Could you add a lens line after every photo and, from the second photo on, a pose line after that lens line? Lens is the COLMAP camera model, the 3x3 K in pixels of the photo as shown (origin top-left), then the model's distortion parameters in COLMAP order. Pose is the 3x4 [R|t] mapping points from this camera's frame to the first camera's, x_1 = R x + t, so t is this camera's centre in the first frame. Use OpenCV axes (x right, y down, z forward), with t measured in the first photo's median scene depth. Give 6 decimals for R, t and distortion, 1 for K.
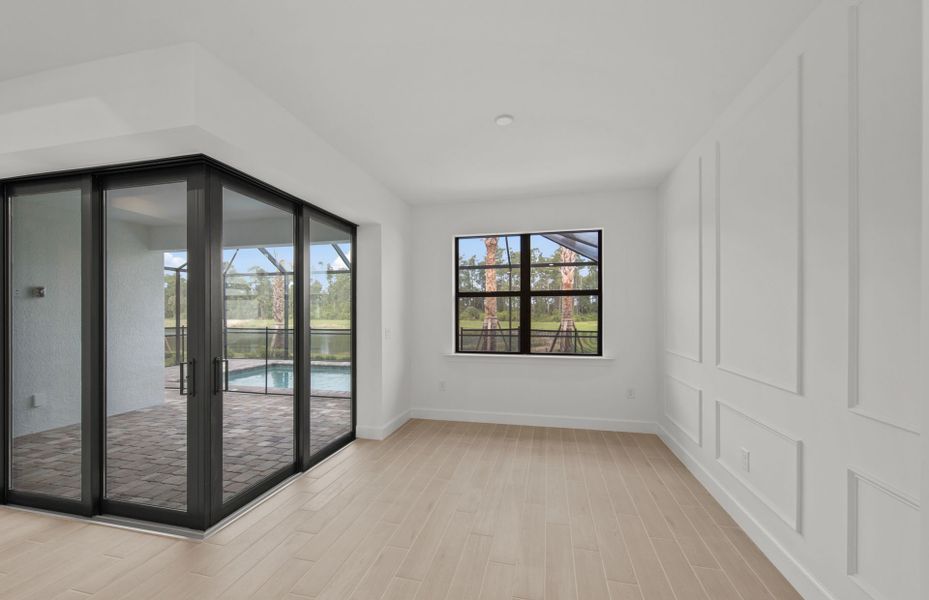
lens RADIAL K [[363.4, 0, 471.1], [0, 363.4, 316.9], [0, 0, 1]] dist [0.001123, 0.000426]
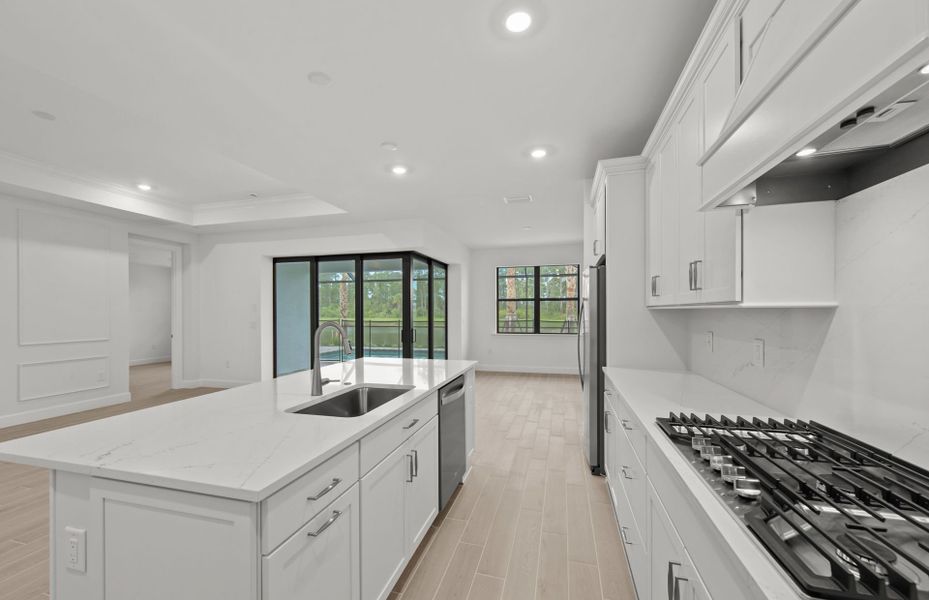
lens RADIAL K [[363.4, 0, 464.4], [0, 363.4, 309.5], [0, 0, 1]] dist [0.001123, 0.000426]
pose [[0.998492, -0.000849, -0.054893, -0.105949], [-0.000016, 0.999876, -0.015750, 0.012151], [0.054899, 0.015728, 0.998368, -0.787109]]
